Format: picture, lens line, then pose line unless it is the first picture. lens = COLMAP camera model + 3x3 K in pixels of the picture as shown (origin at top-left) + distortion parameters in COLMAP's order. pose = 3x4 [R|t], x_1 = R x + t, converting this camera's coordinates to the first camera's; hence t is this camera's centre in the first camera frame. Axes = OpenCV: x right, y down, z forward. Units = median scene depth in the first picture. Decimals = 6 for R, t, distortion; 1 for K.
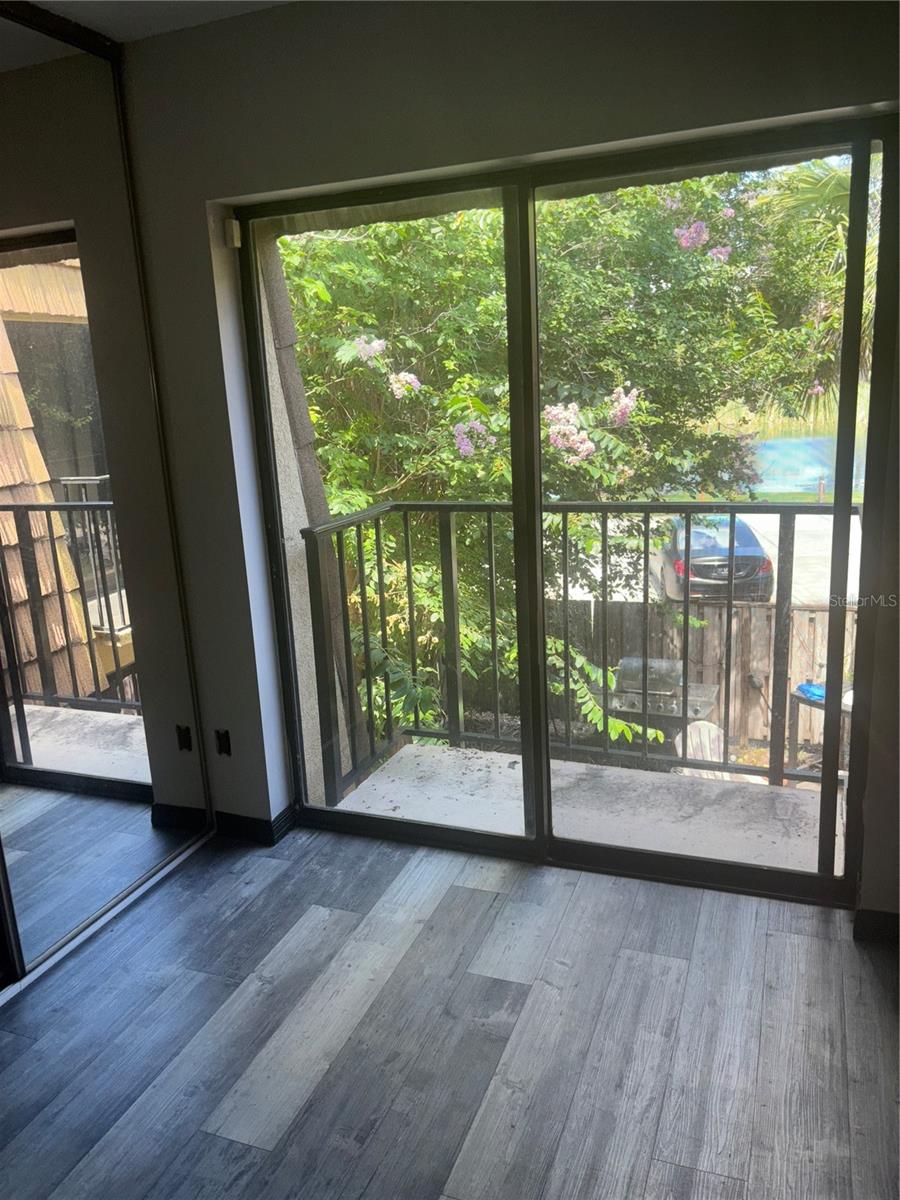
lens RADIAL K [[917.3, 0, 449.1], [0, 917.3, 597.6], [0, 0, 1]] dist [0.027452, -0.029076]
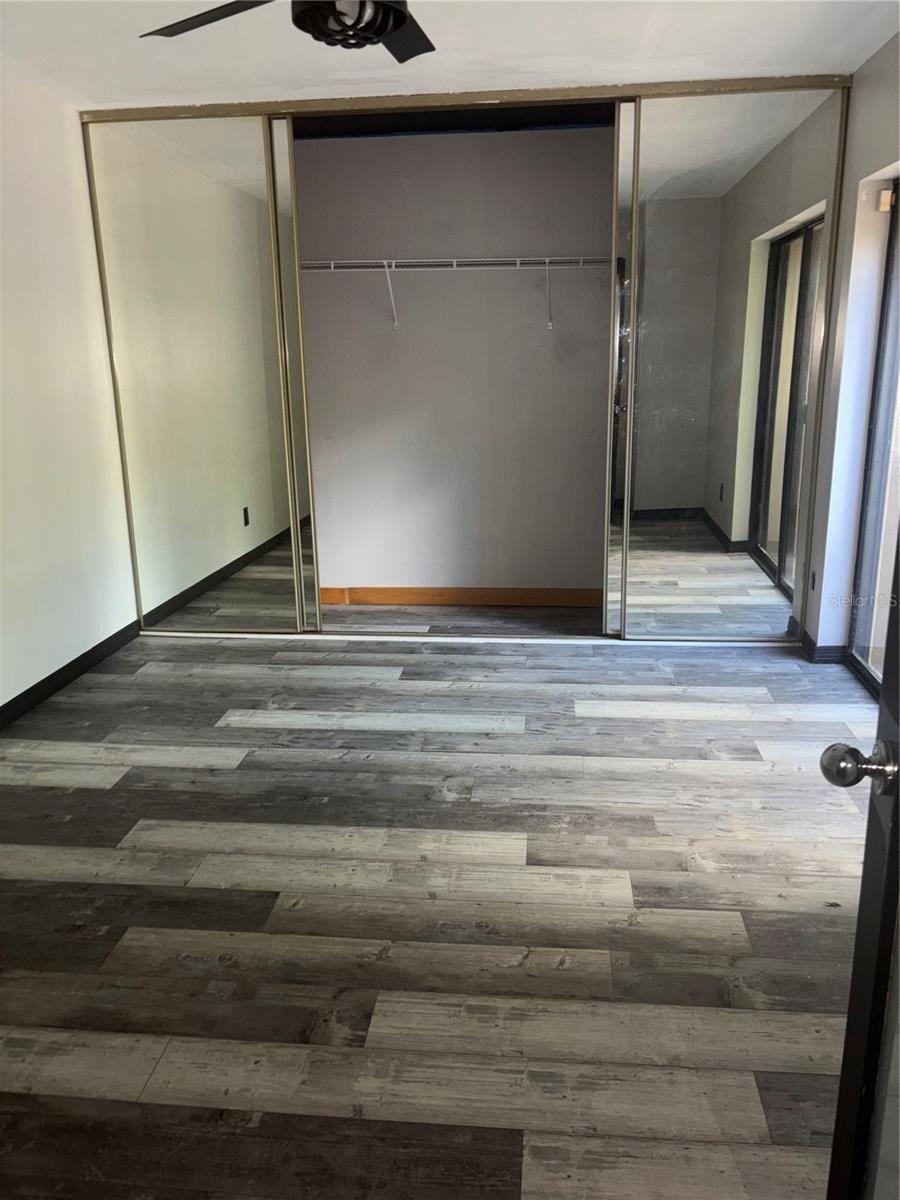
lens RADIAL K [[917.3, 0, 438.5], [0, 917.3, 587.1], [0, 0, 1]] dist [0.027452, -0.029076]
pose [[0.251893, 0.292204, -0.922587, 1.018911], [-0.221312, 0.945457, 0.239023, -0.043122], [0.942110, 0.143972, 0.302822, 0.069422]]
